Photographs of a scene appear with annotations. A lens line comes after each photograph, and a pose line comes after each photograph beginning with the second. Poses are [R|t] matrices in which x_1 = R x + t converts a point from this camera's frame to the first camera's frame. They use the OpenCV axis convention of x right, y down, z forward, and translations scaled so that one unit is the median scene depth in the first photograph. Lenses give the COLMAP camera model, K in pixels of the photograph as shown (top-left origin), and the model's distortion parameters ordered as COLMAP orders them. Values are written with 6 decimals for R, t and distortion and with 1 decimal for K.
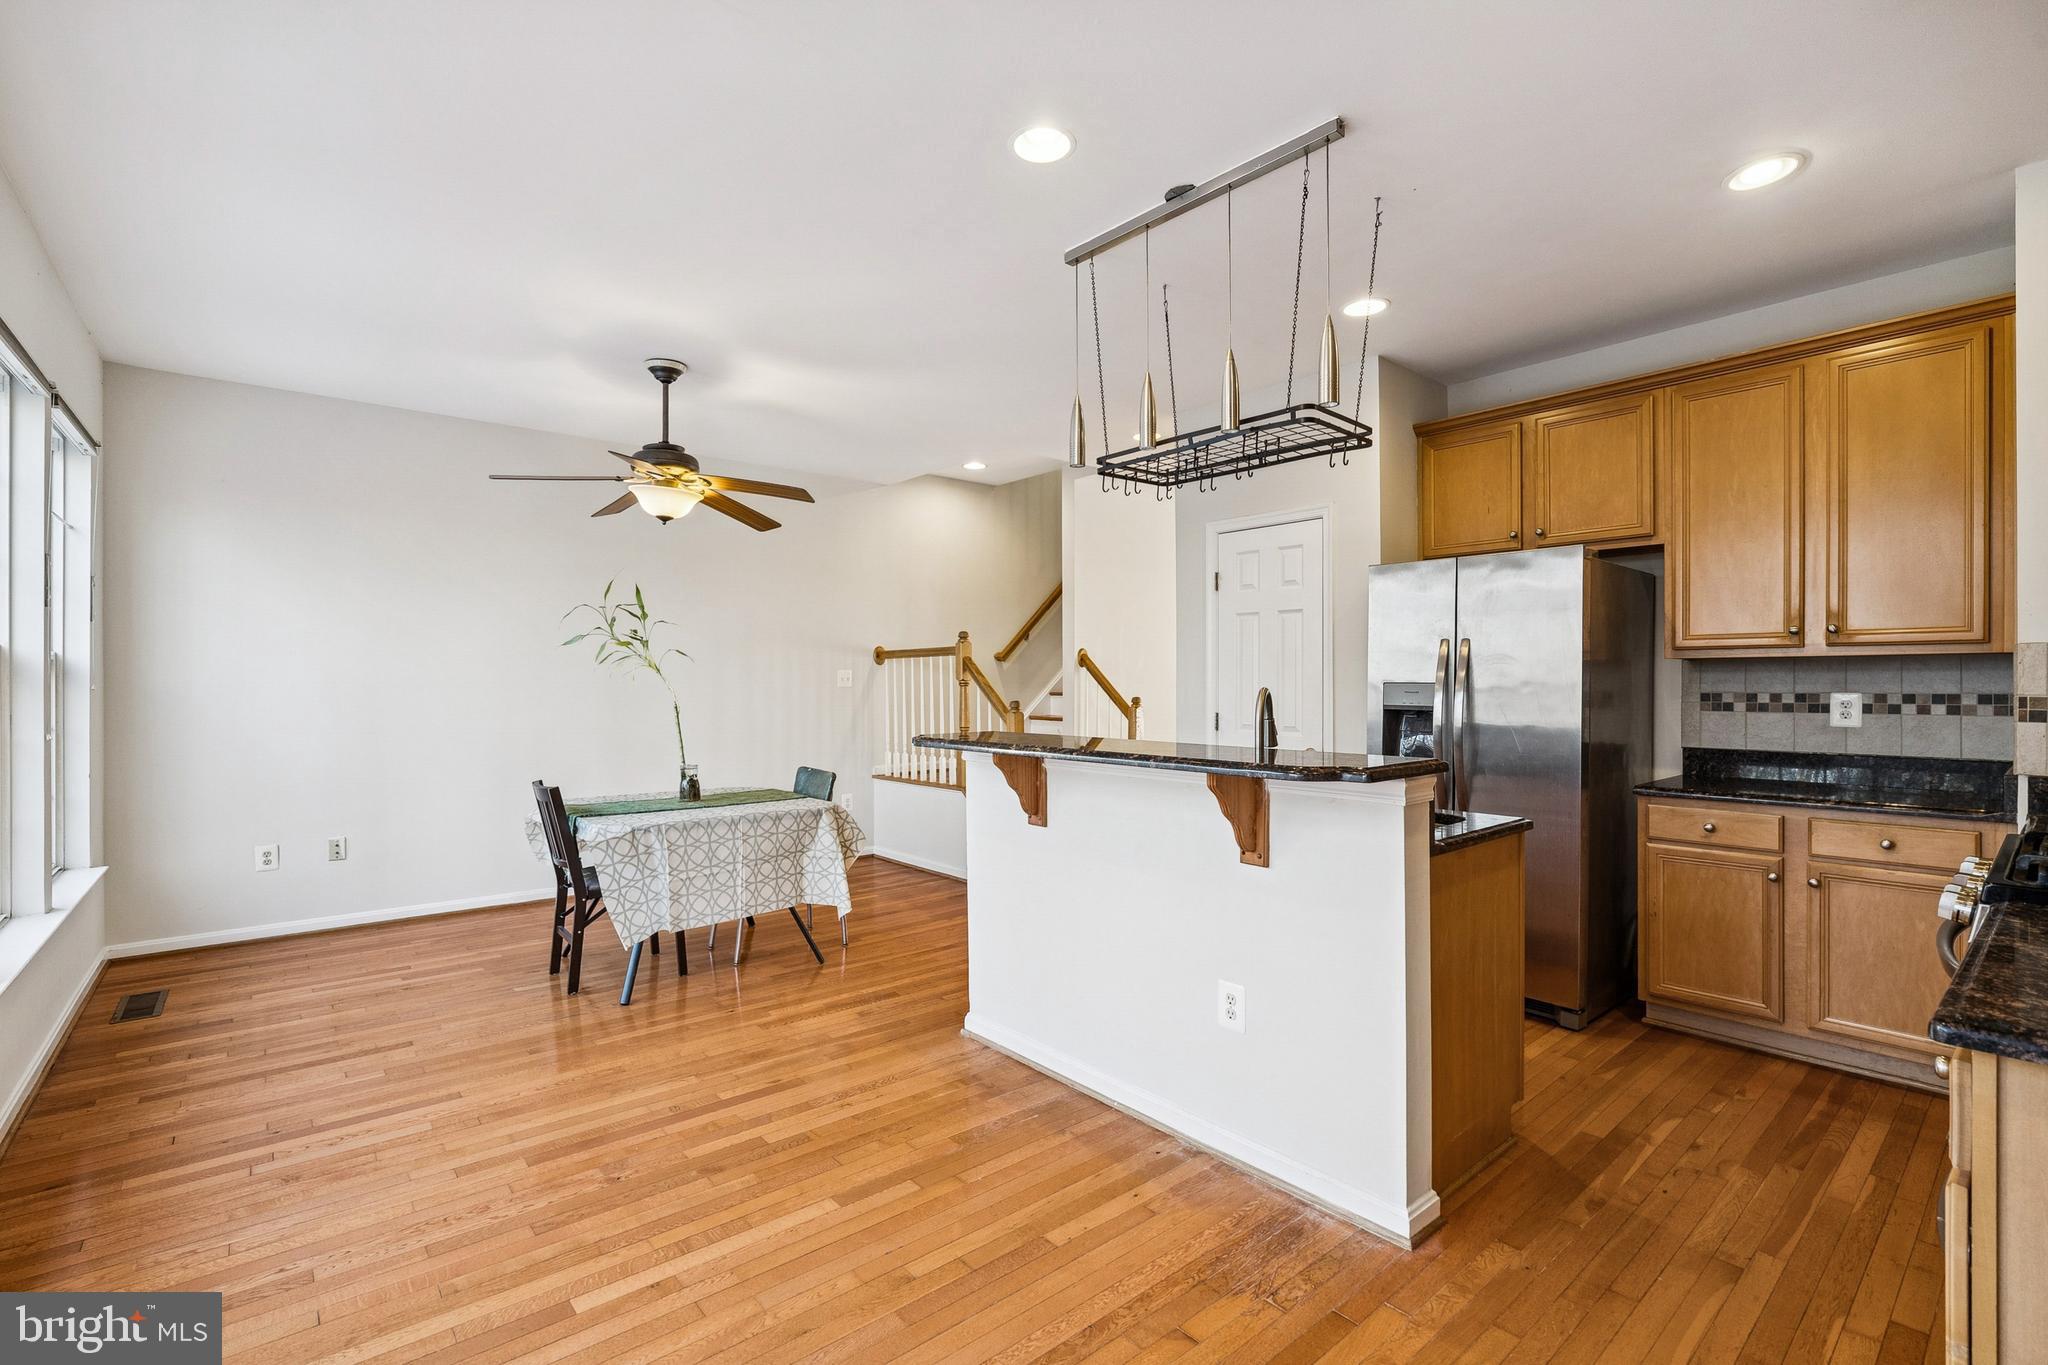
lens RADIAL K [[916.8, 0, 1021.4], [0, 916.8, 686.6], [0, 0, 1]] dist [-0.012277, 0.002502]
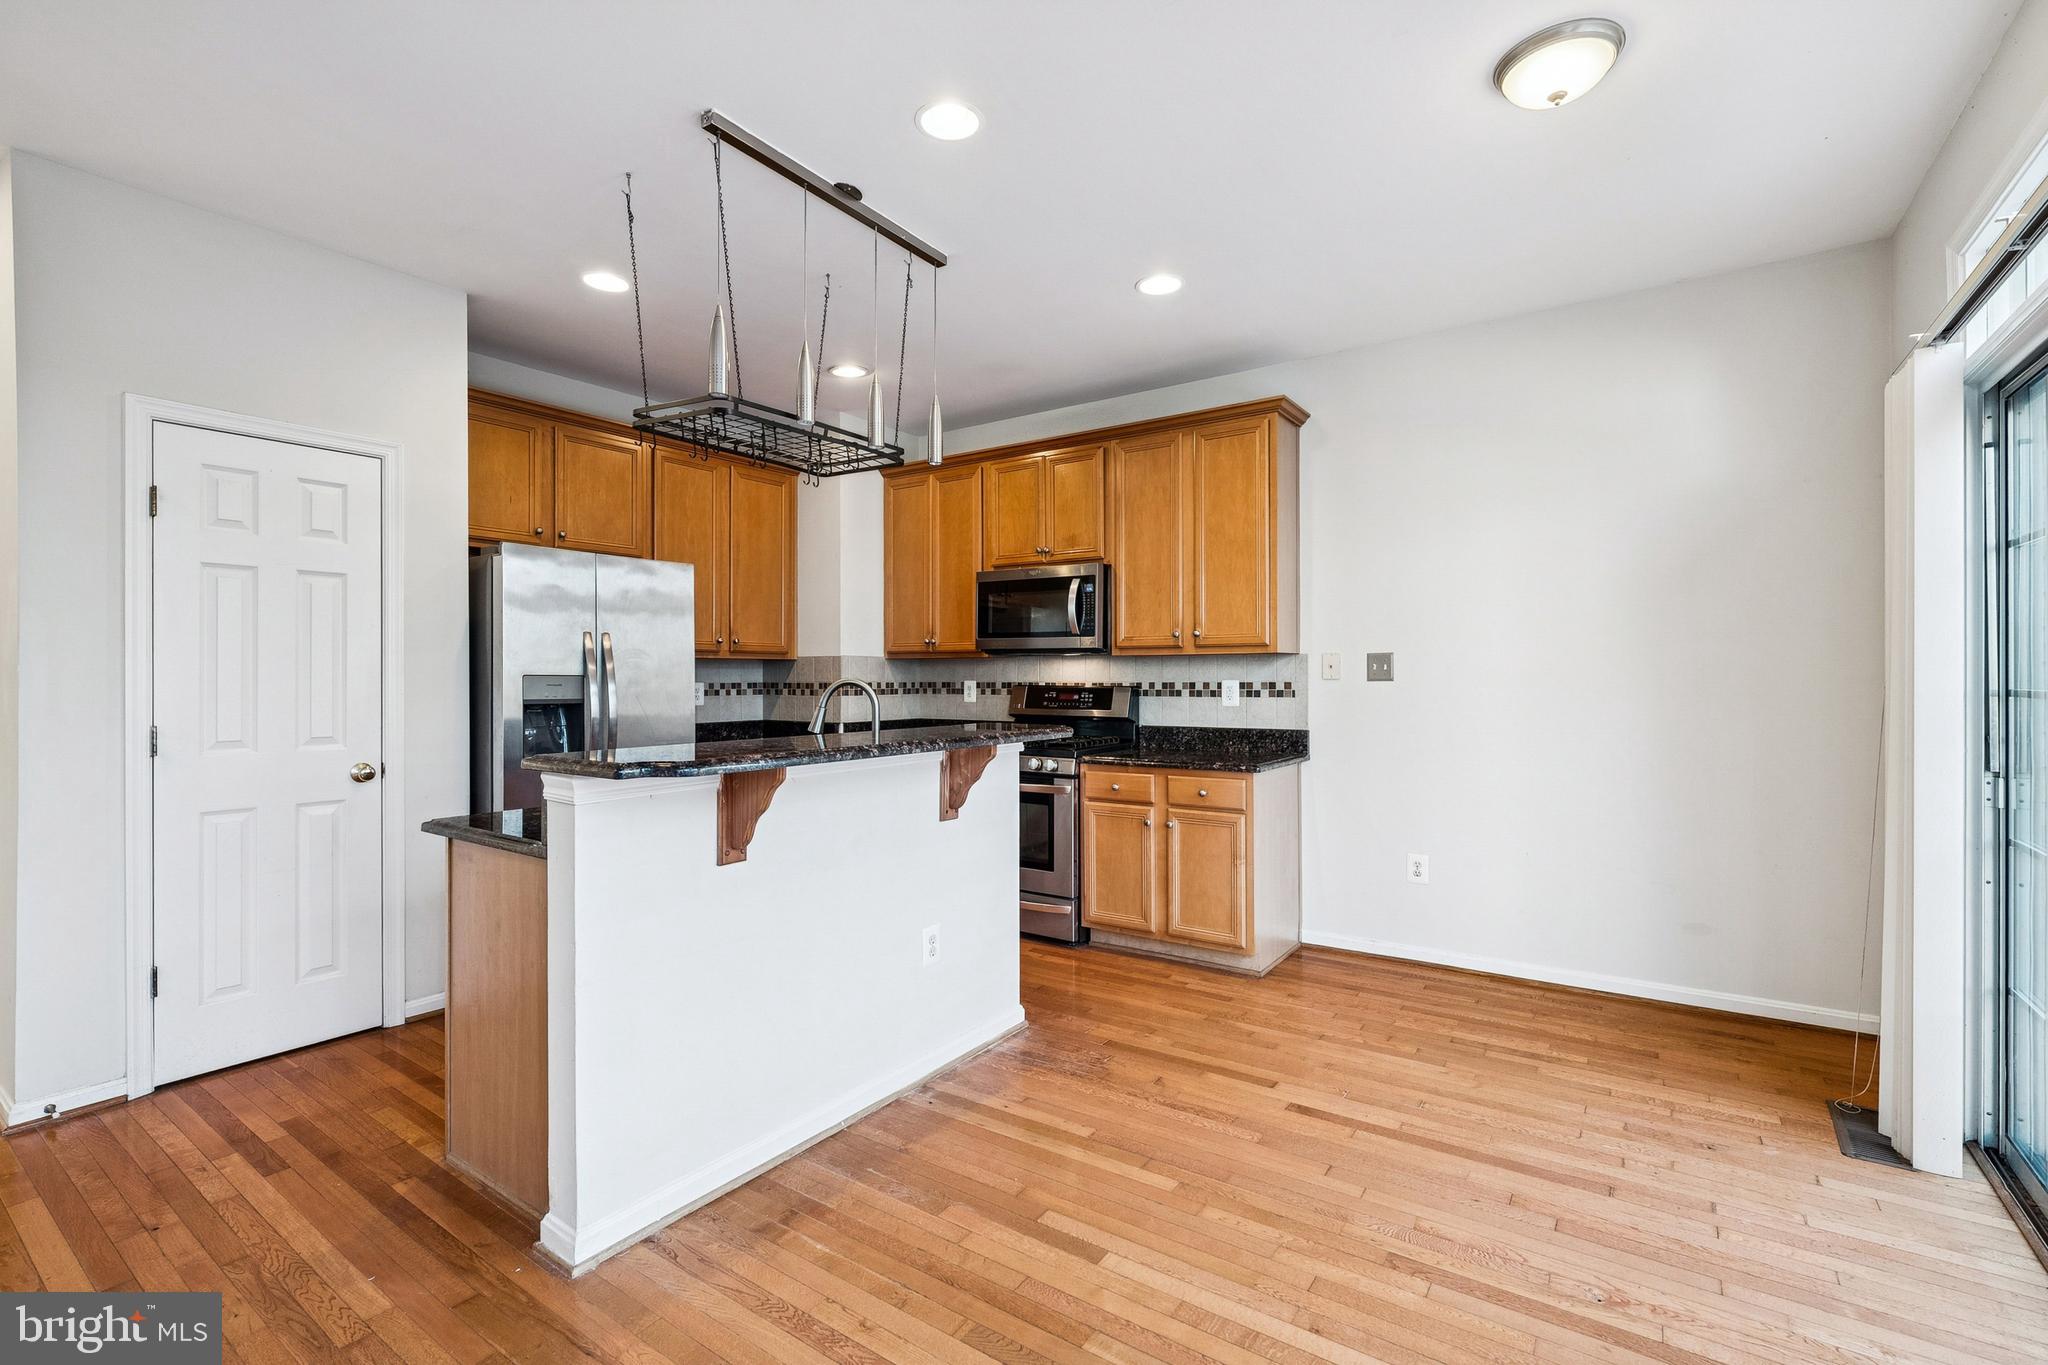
lens RADIAL K [[916.8, 0, 1023.3], [0, 916.8, 681.5], [0, 0, 1]] dist [-0.012277, 0.002502]
pose [[-0.264226, -0.003358, 0.964455, -0.614204], [0.004930, 0.999976, 0.004832, 0.000260], [-0.964448, 0.006032, -0.264203, 0.774472]]
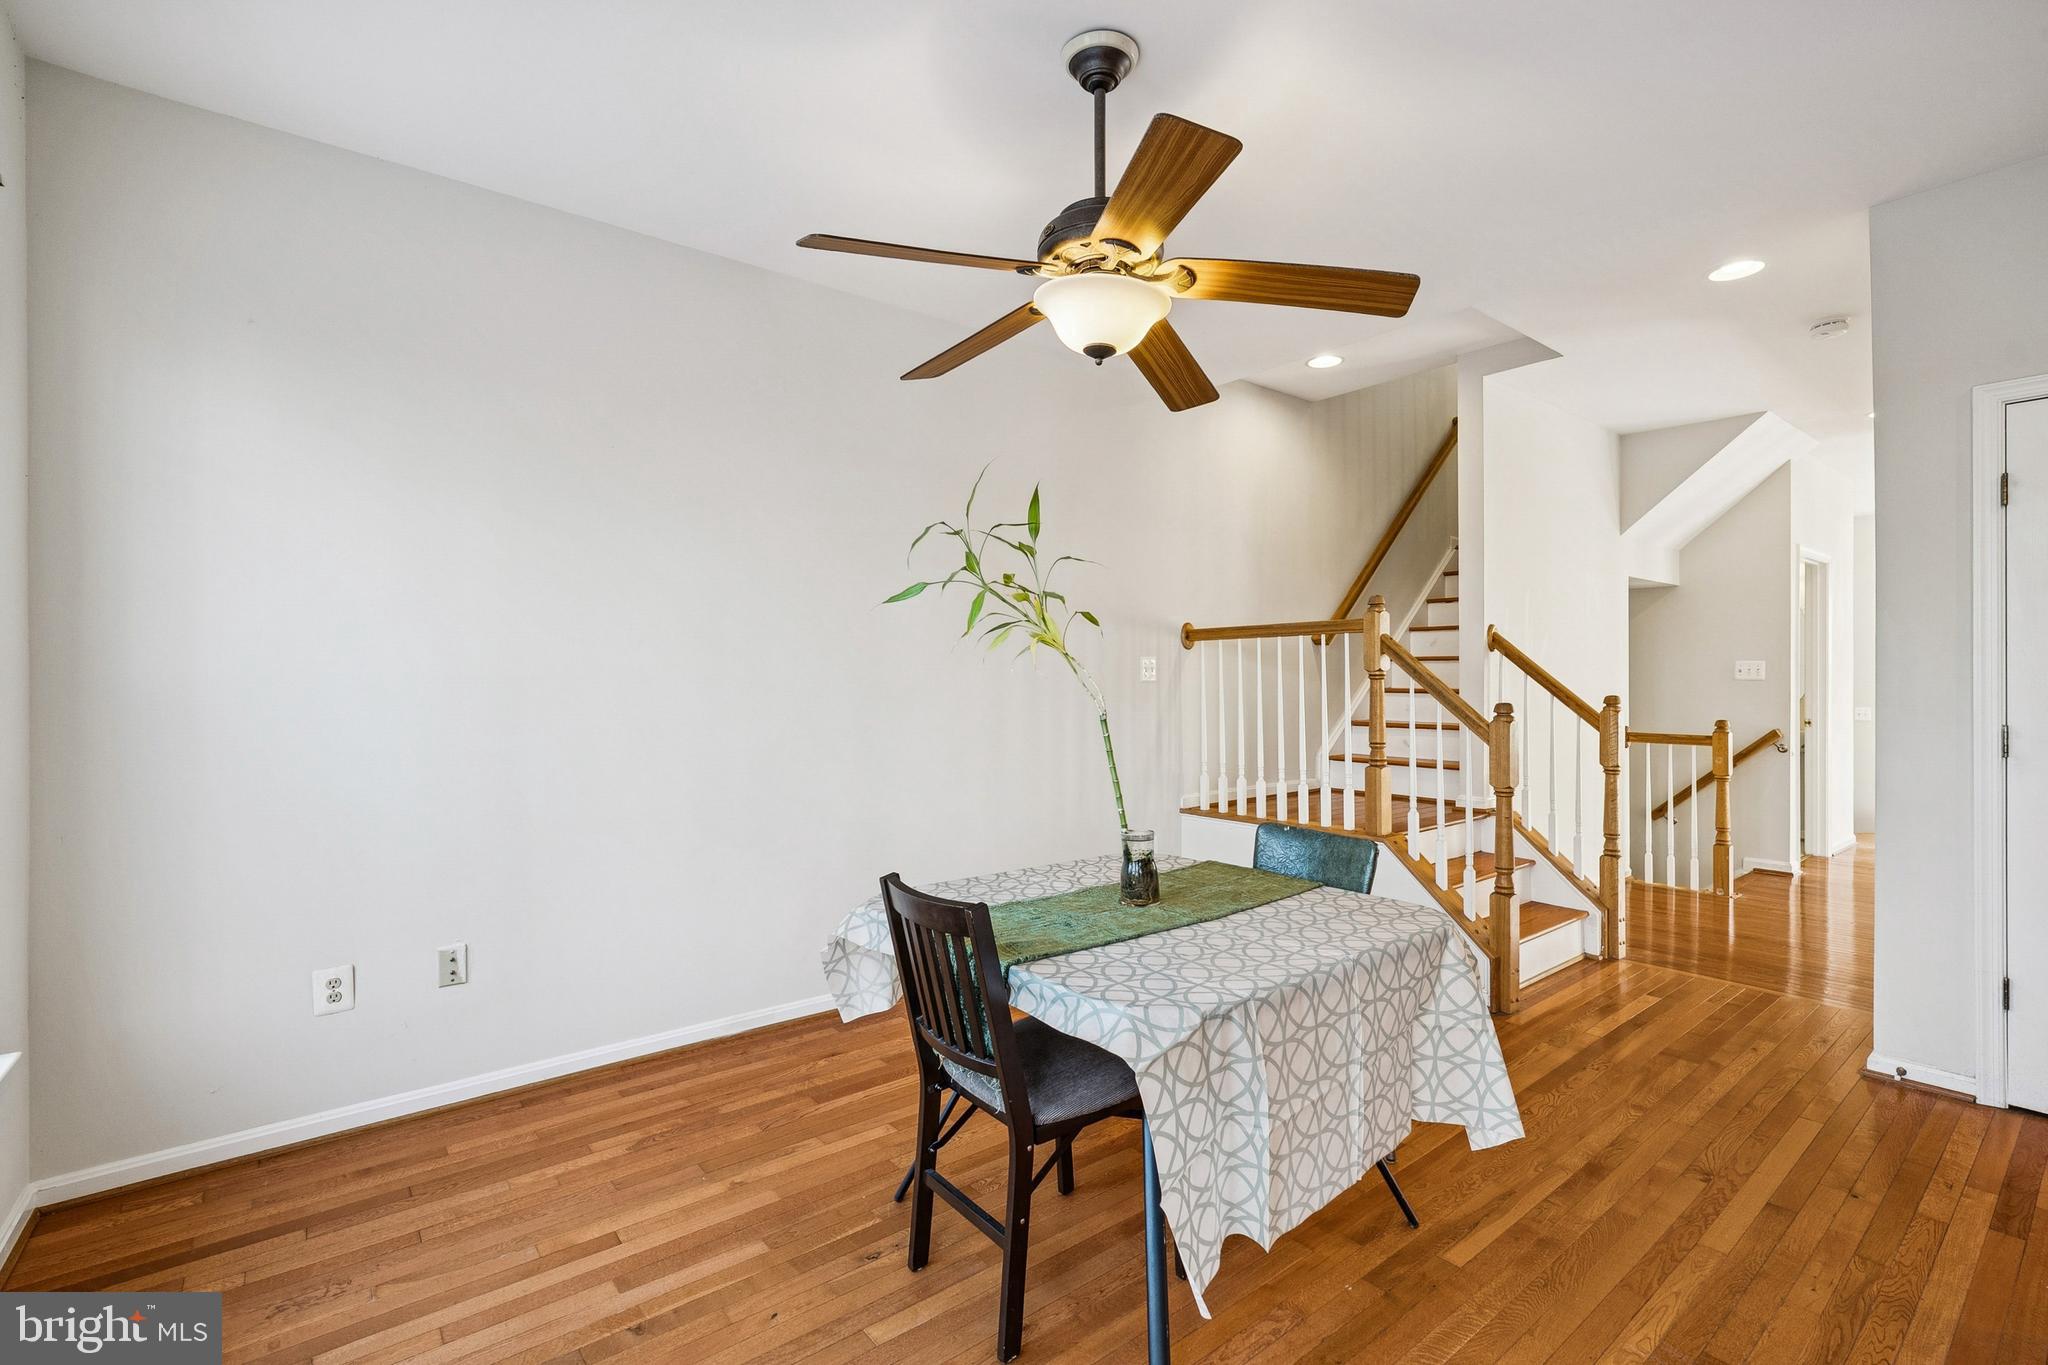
lens RADIAL K [[916.8, 0, 1017.5], [0, 916.8, 673.2], [0, 0, 1]] dist [-0.012277, 0.002502]
pose [[0.999469, -0.001647, -0.032557, -0.463014], [0.001346, 0.999956, -0.009262, 0.001410], [0.032570, 0.009213, 0.999427, 0.537074]]
